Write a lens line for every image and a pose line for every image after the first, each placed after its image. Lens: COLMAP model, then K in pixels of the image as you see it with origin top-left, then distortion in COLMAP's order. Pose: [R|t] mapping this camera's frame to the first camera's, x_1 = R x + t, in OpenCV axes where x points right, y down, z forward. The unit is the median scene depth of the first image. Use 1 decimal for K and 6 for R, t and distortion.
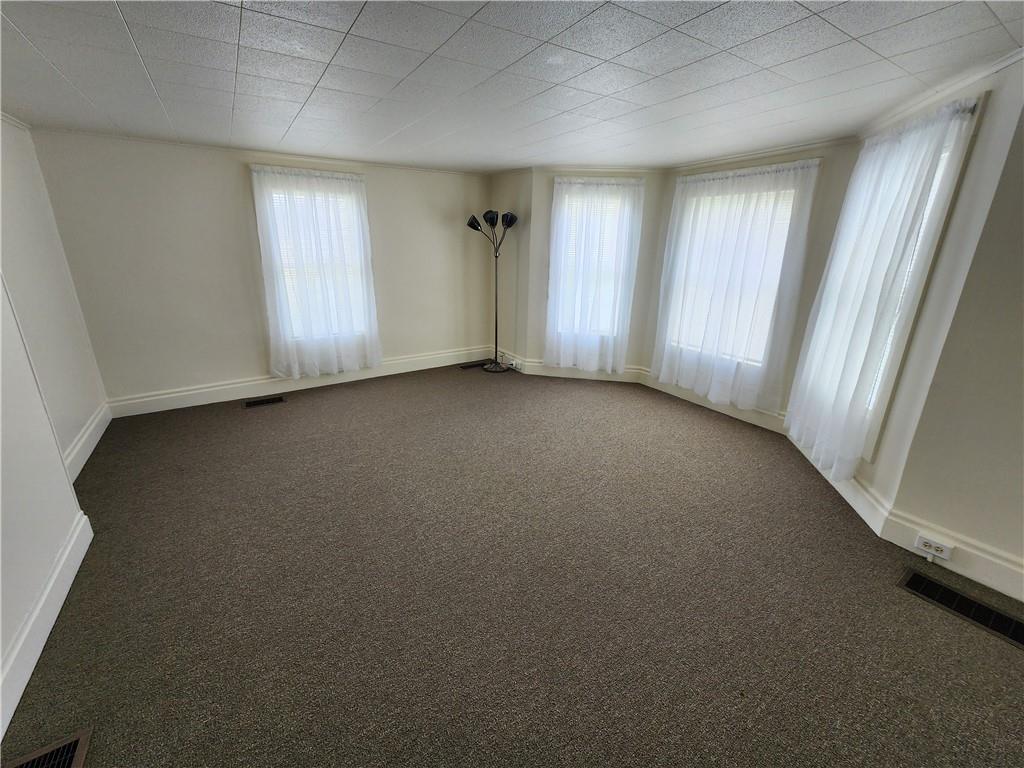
lens RADIAL K [[418.8, 0, 505.1], [0, 418.8, 381.6], [0, 0, 1]] dist [-0.006647, 0.003016]
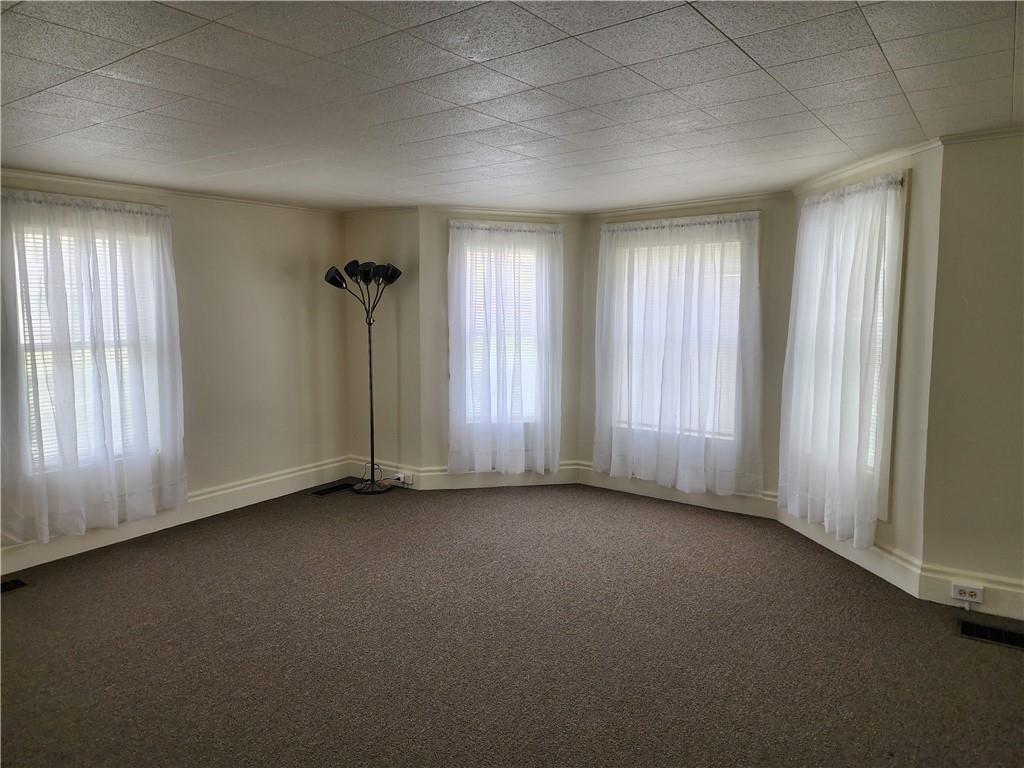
lens RADIAL K [[678.9, 0, 505.6], [0, 678.9, 387.5], [0, 0, 1]] dist [0.063298, -0.046797]
pose [[0.933650, -0.062384, 0.352712, -0.256059], [0.129423, 0.976943, -0.169800, 0.030256], [-0.333987, 0.204183, 0.920197, -0.110116]]
